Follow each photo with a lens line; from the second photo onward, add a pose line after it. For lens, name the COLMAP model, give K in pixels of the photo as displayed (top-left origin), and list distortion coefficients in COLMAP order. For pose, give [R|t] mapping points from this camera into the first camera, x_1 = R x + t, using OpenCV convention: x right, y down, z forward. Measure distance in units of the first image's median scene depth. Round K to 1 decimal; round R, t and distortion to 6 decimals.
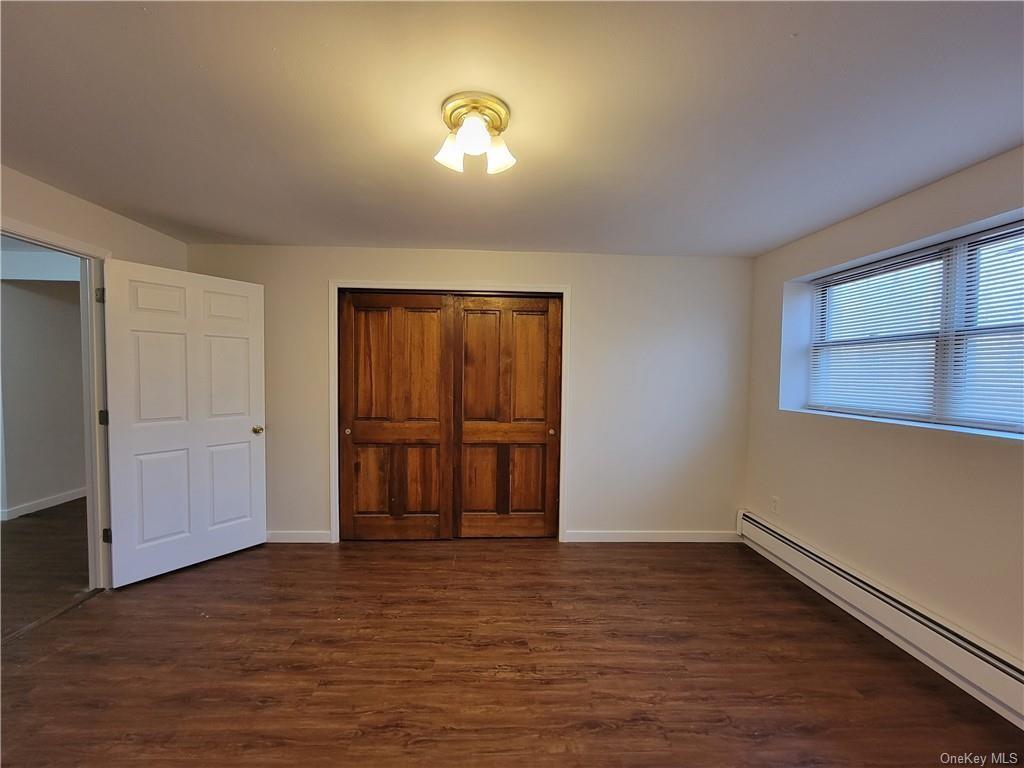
lens RADIAL K [[420.6, 0, 509.1], [0, 420.6, 394.1], [0, 0, 1]] dist [-0.002923, -0.000044]
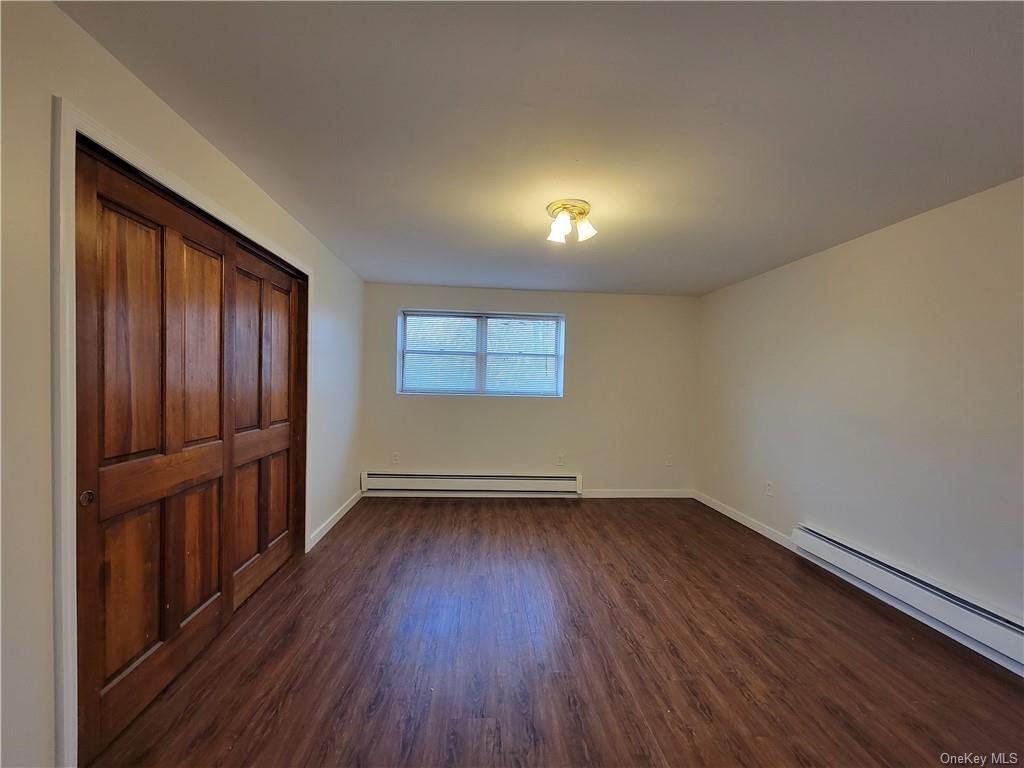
lens RADIAL K [[417.6, 0, 507.5], [0, 417.6, 390.4], [0, 0, 1]] dist [-0.000803, 0.000184]
pose [[-0.030522, -0.037996, 0.998812, -0.823661], [0.023468, 0.998974, 0.038720, -0.021144], [-0.999259, 0.024622, -0.029599, 0.630015]]
